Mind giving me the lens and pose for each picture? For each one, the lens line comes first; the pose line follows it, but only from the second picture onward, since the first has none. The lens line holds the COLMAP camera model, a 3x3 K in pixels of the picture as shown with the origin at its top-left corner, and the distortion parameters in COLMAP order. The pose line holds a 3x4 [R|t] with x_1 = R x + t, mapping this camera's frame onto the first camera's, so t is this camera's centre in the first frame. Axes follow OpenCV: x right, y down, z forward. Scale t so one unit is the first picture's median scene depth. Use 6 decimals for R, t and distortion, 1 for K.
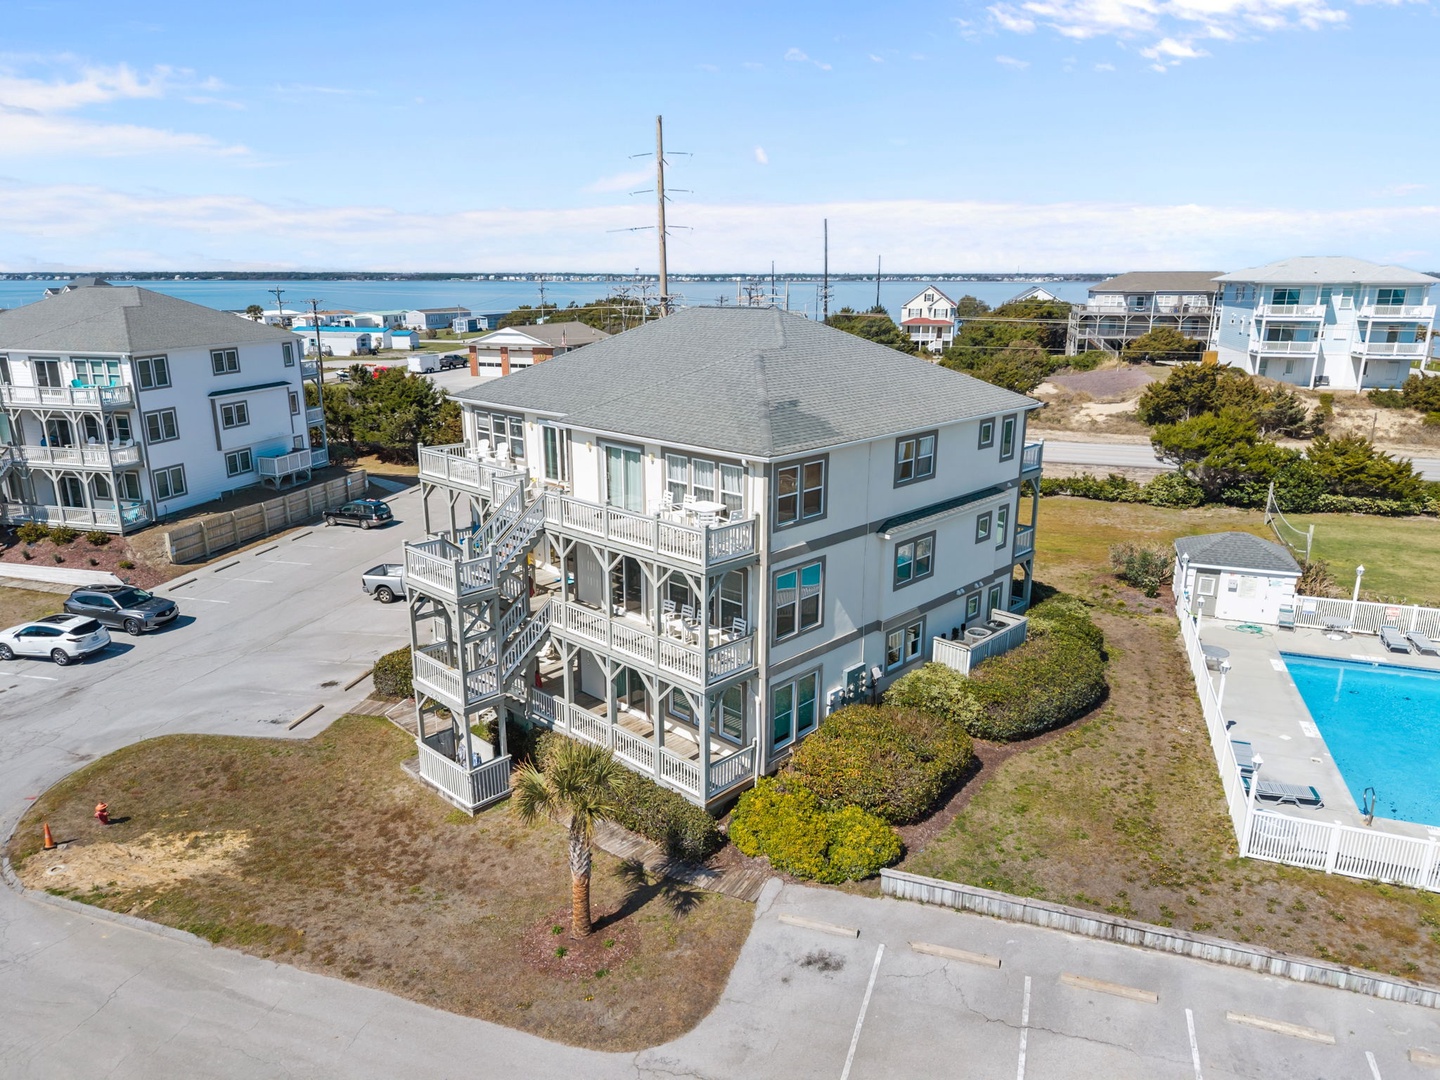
lens RADIAL K [[962.4, 0, 720.0], [0, 962.4, 540.0], [0, 0, 1]] dist [0.010327, -0.003839]
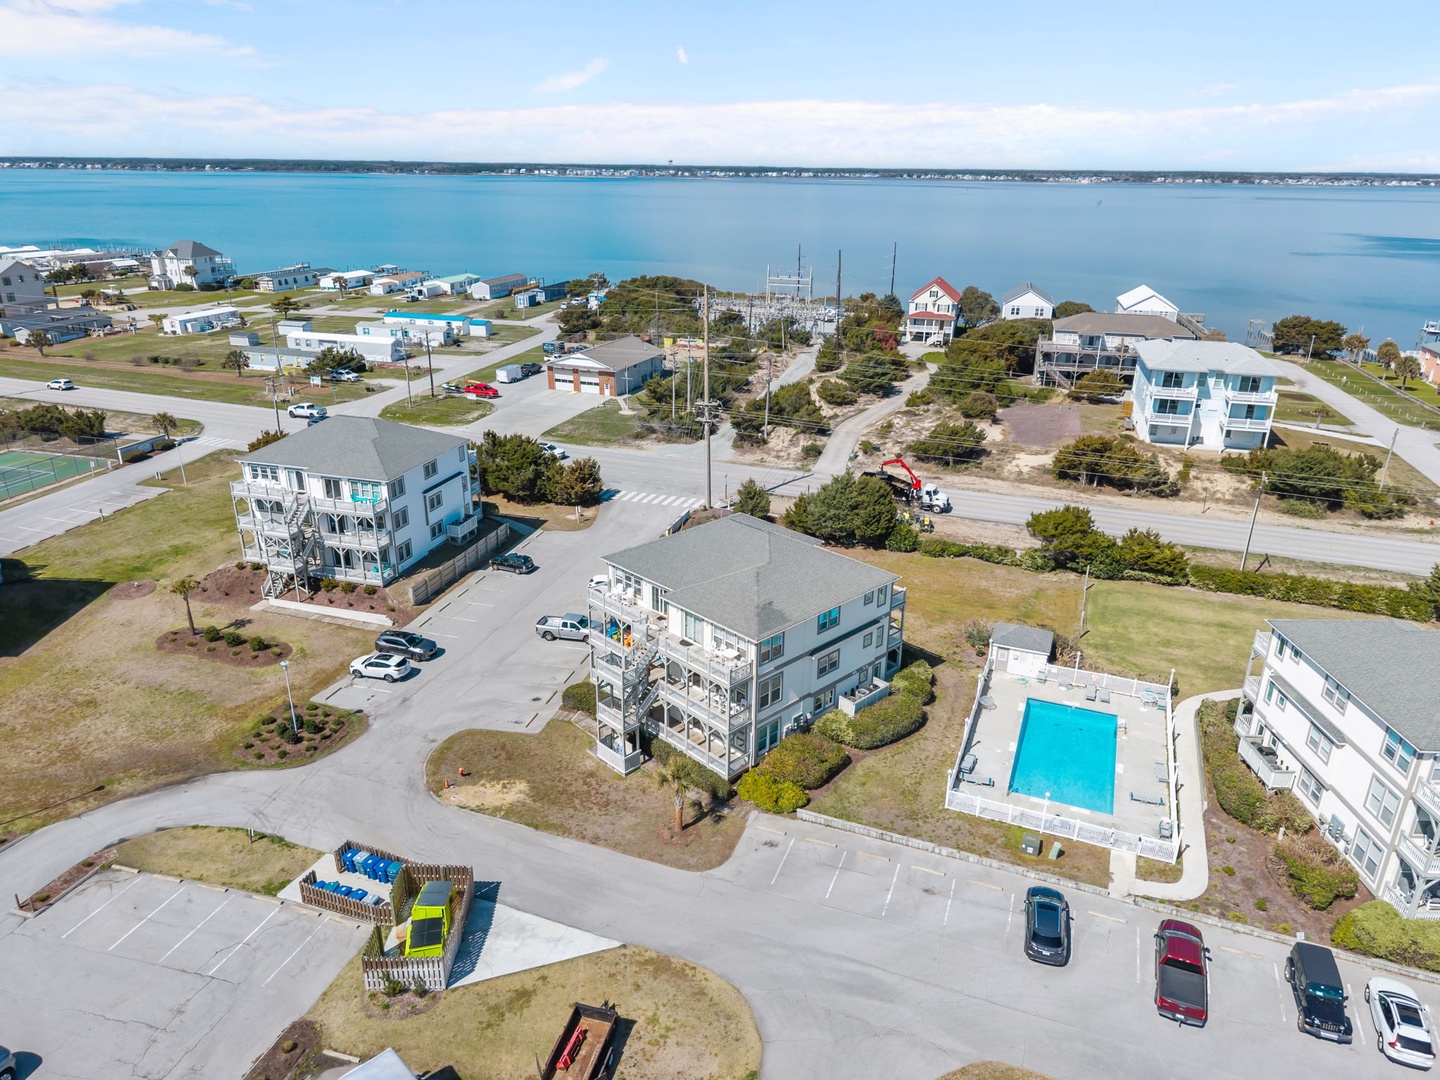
lens RADIAL K [[962.4, 0, 720.0], [0, 962.4, 540.0], [0, 0, 1]] dist [0.049975, -0.063376]
pose [[0.999347, 0.021114, -0.029306, 0.019213], [-0.017937, 0.994341, 0.104706, -0.474851], [0.031351, -0.104112, 0.994071, -1.108055]]
